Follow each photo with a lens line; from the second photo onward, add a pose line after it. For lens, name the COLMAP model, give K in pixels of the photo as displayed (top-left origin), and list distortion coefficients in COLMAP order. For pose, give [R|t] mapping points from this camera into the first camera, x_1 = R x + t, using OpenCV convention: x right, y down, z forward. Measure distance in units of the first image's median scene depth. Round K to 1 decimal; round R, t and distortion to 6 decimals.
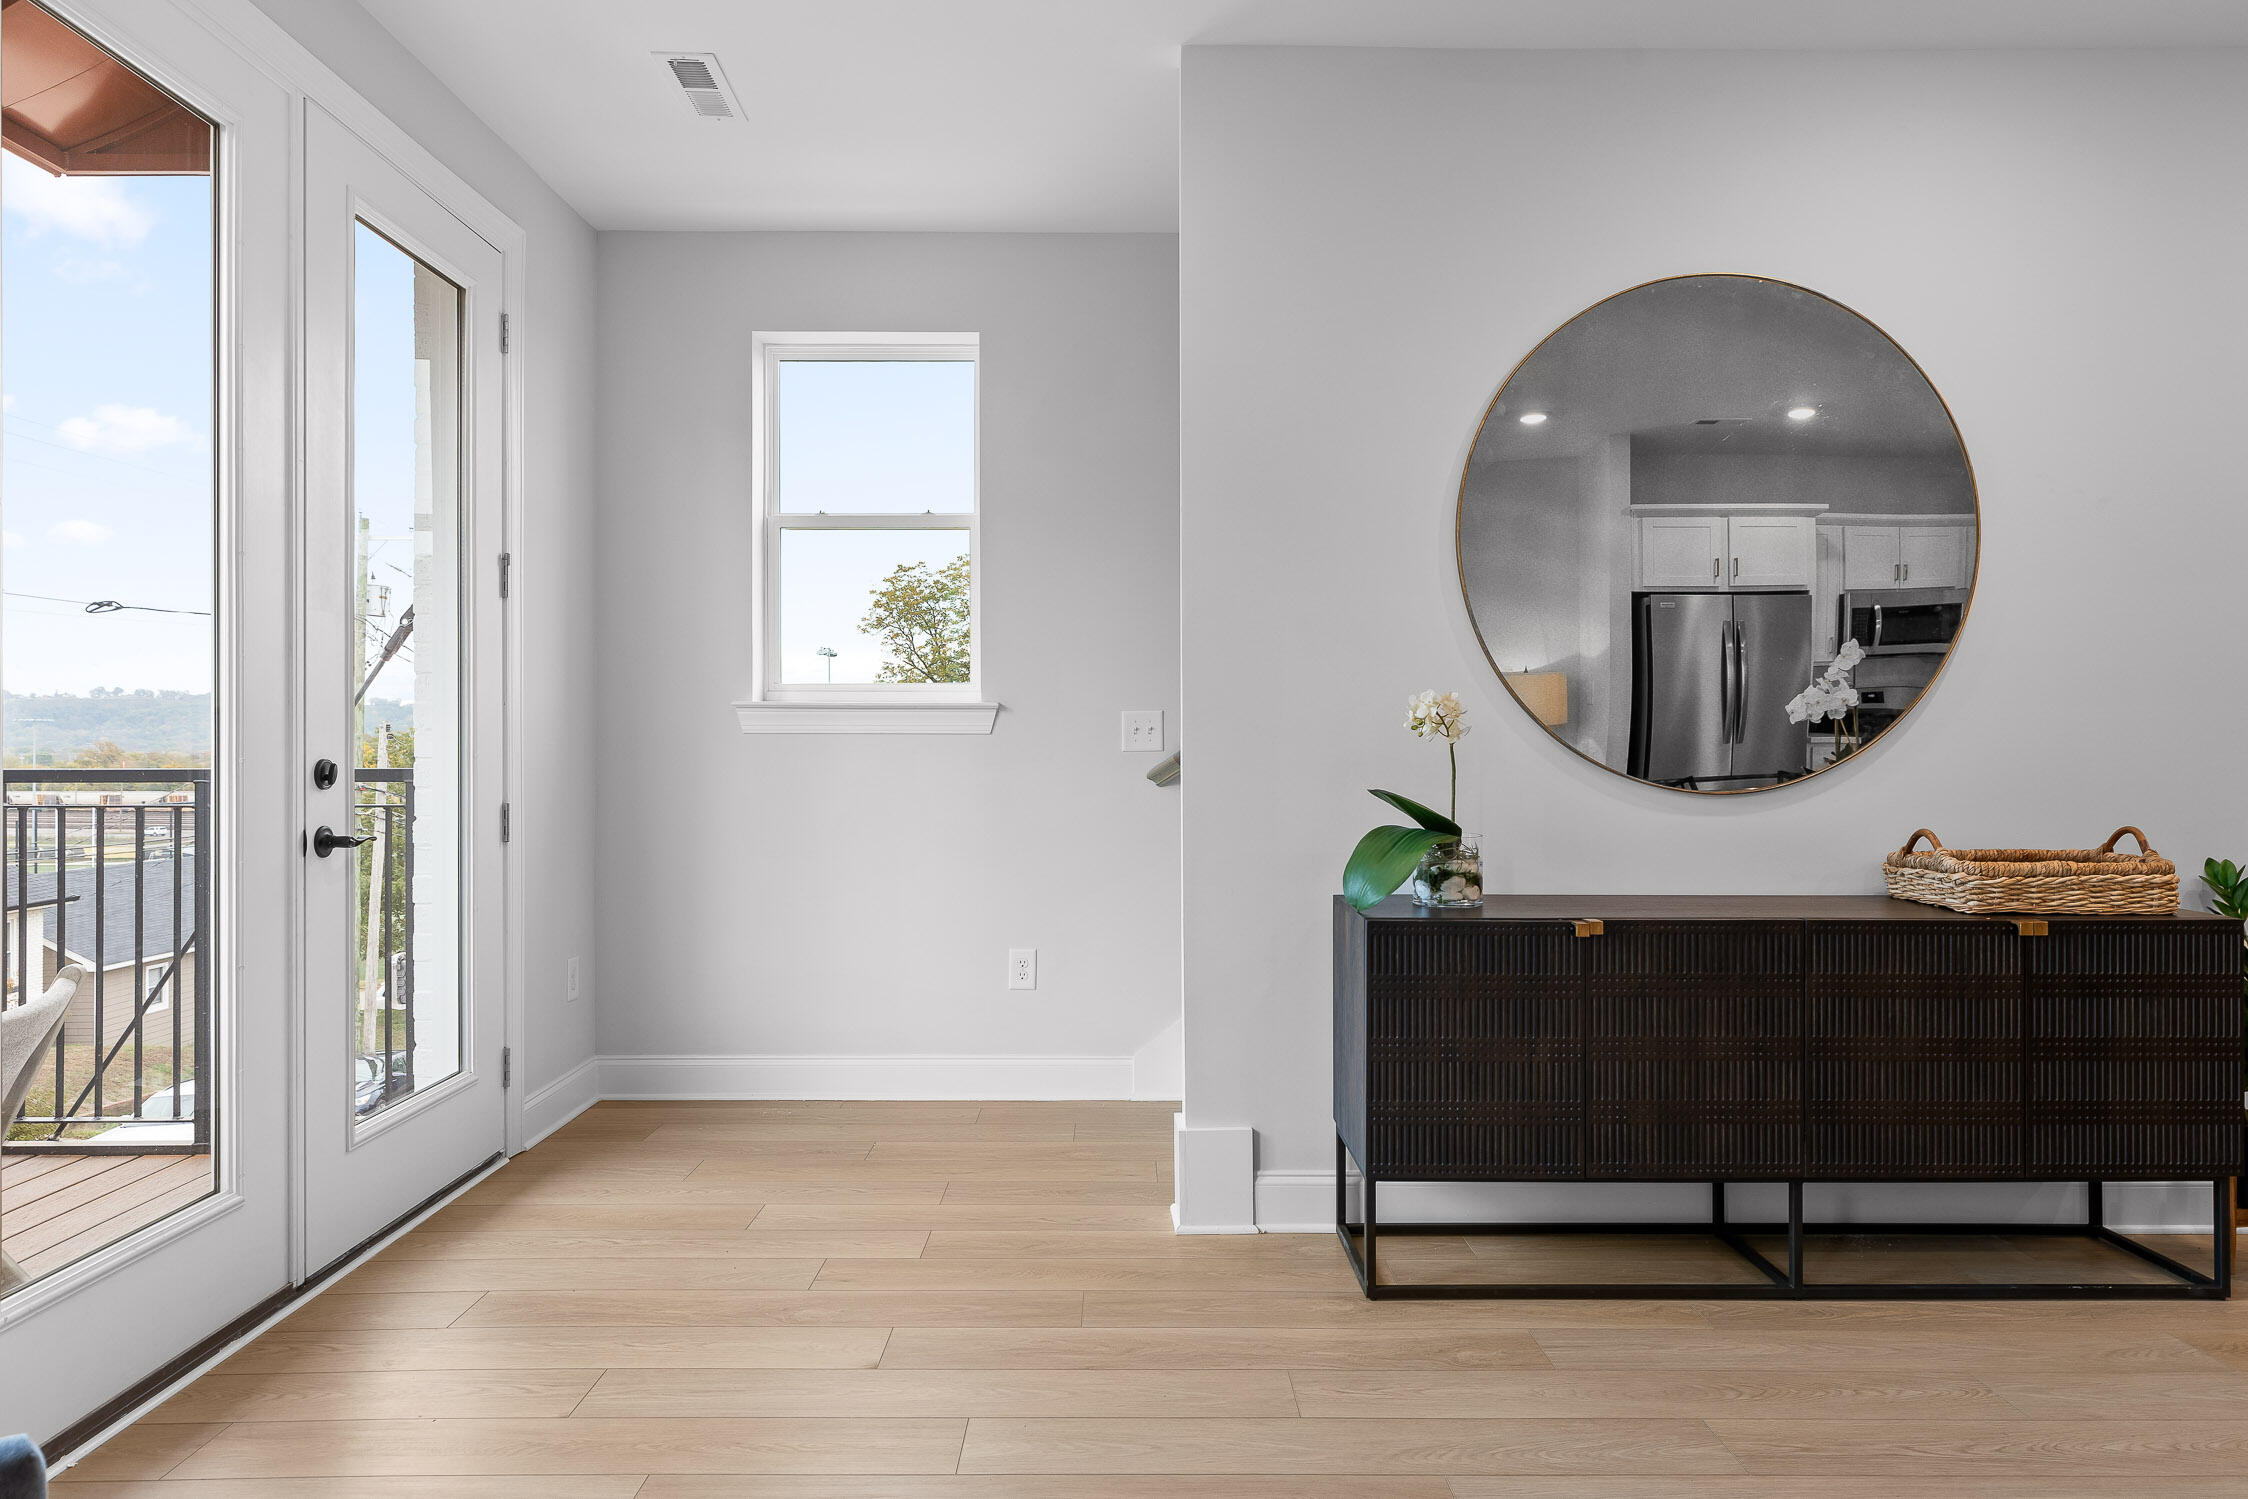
lens RADIAL K [[1379.8, 0, 1121.7], [0, 1379.8, 733.5], [0, 0, 1]] dist [0.004786, -0.004100]
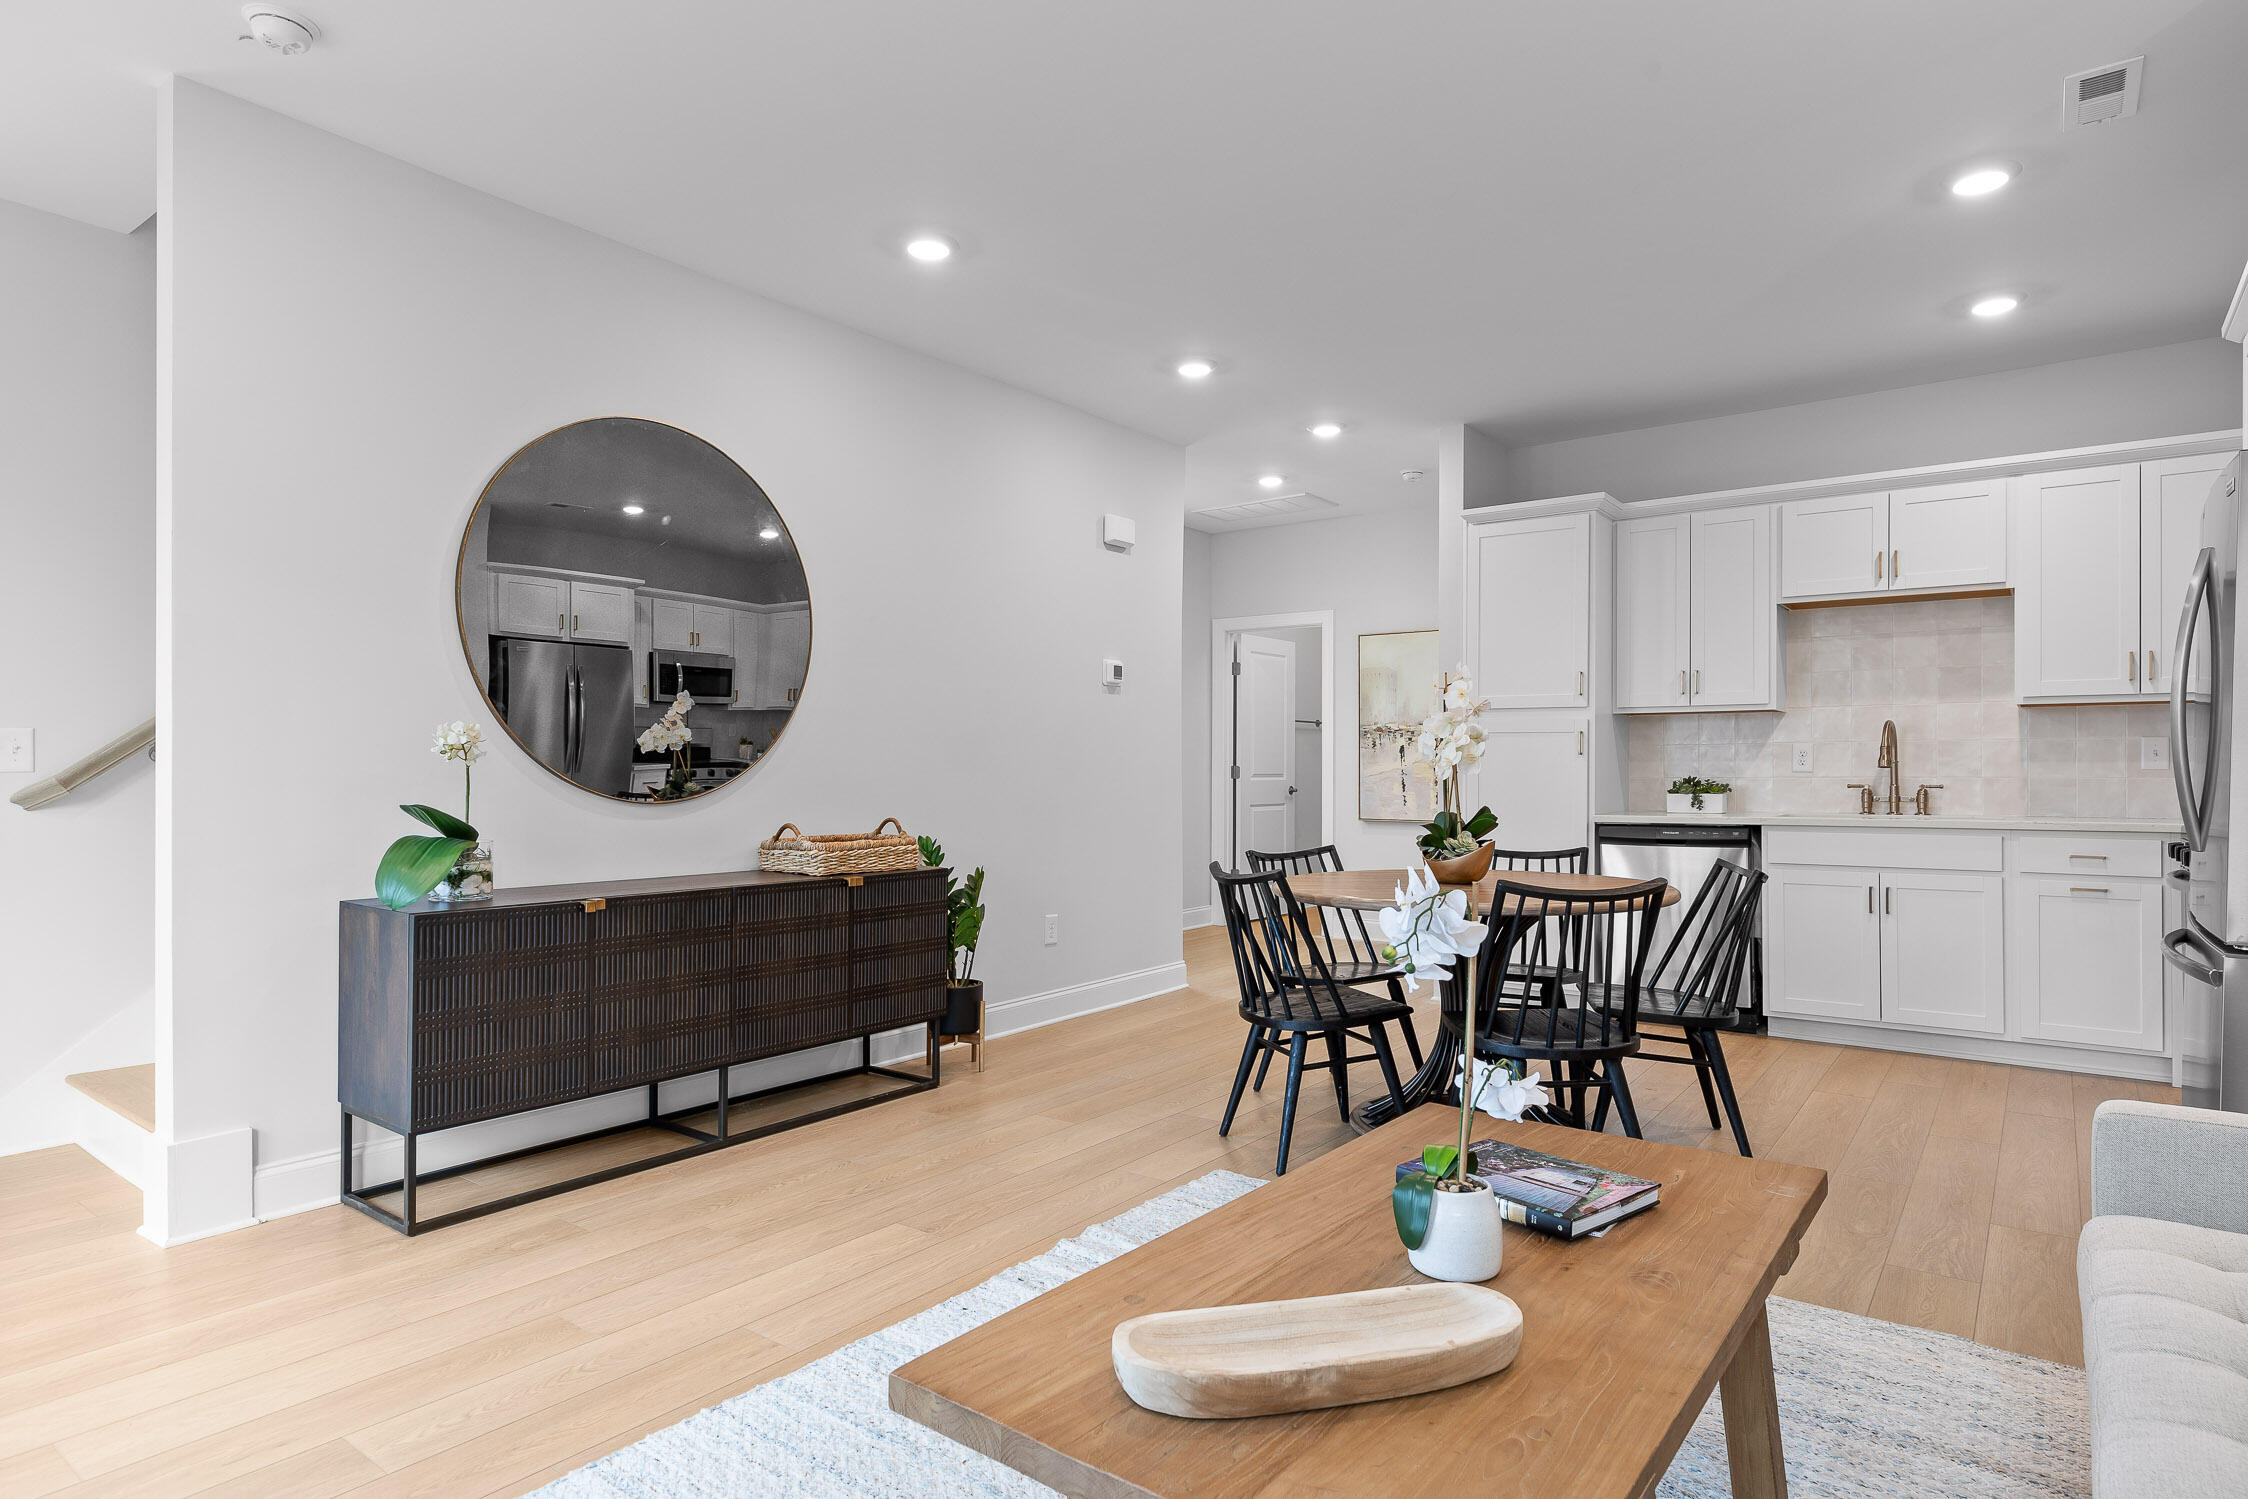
lens RADIAL K [[1222.6, 0, 1133.8], [0, 1222.6, 760.2], [0, 0, 1]] dist [-0.002188, -0.002450]
pose [[0.597360, 0.008673, 0.801927, -0.274006], [-0.010786, 0.999938, -0.002780, -0.001010], [-0.801901, -0.006988, 0.597416, -0.109736]]
